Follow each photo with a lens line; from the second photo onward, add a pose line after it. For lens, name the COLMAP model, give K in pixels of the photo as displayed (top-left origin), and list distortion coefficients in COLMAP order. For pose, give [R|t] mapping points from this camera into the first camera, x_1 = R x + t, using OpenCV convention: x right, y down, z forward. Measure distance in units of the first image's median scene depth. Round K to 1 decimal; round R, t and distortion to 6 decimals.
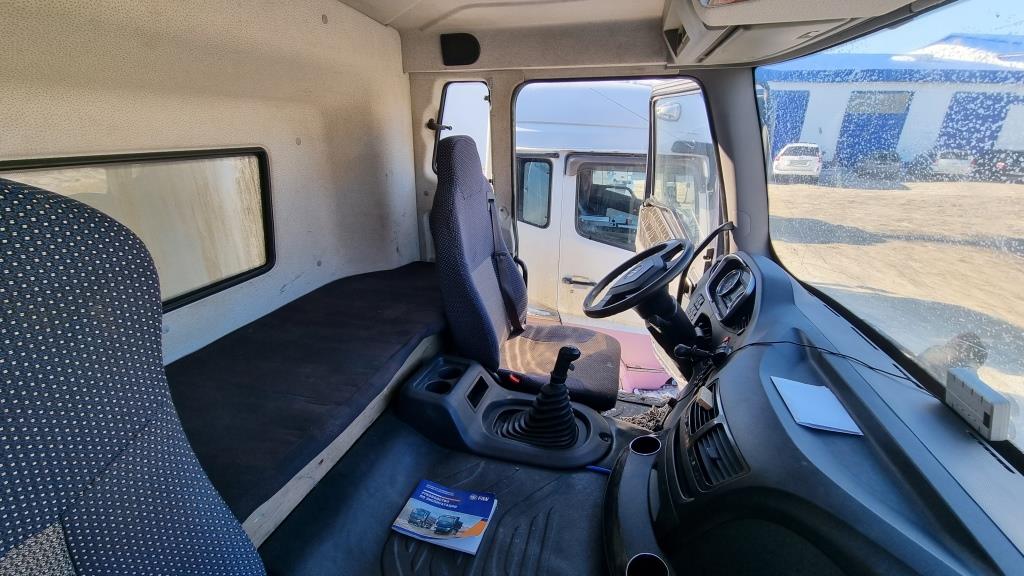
lens RADIAL K [[417.1, 0, 510.7], [0, 417.1, 285.8], [0, 0, 1]] dist [0.003737, -0.002577]
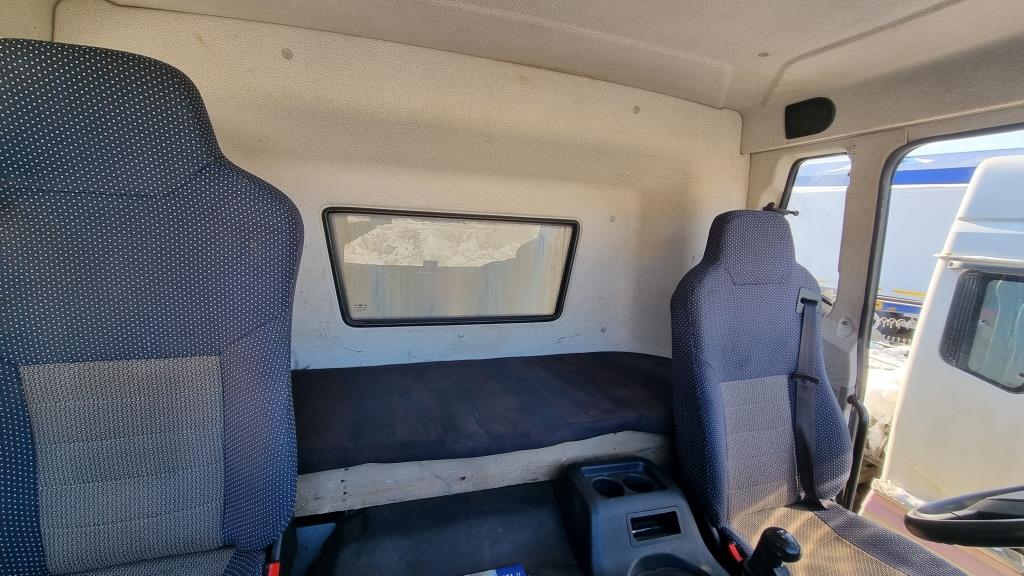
lens RADIAL K [[417.1, 0, 520.3], [0, 417.1, 288.4], [0, 0, 1]] dist [0.003737, -0.002577]
pose [[0.560907, 0.139517, -0.816038, 0.268654], [-0.337683, 0.938529, -0.071648, -0.005786], [0.755880, 0.315750, 0.573540, 0.209900]]
